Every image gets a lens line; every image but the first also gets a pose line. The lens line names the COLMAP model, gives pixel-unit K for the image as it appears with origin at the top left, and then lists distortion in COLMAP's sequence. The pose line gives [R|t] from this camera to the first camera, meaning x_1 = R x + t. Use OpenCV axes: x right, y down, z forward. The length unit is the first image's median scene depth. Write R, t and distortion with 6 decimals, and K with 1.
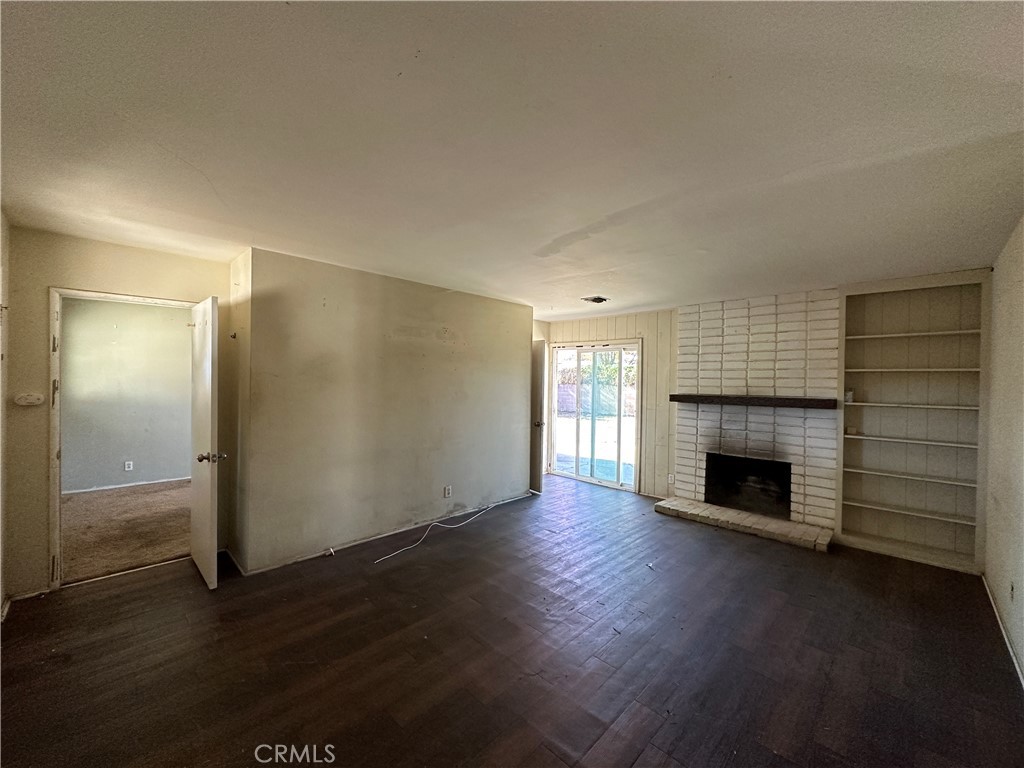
lens RADIAL K [[408.1, 0, 511.6], [0, 408.1, 384.5], [0, 0, 1]] dist [-0.008586, -0.000097]
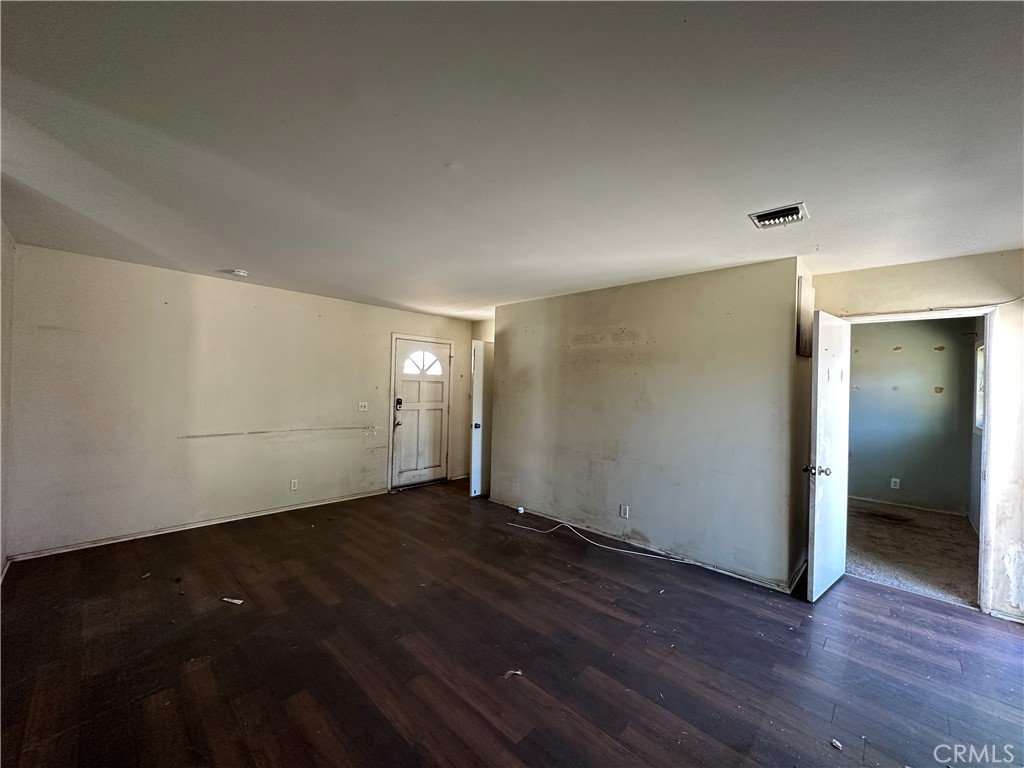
lens RADIAL K [[408.1, 0, 511.7], [0, 408.1, 383.7], [0, 0, 1]] dist [-0.008586, -0.000097]
pose [[0.005876, -0.015660, -0.999860, 0.758650], [-0.030199, 0.999419, -0.015831, 0.006990], [0.999527, 0.030288, 0.005400, 0.768668]]
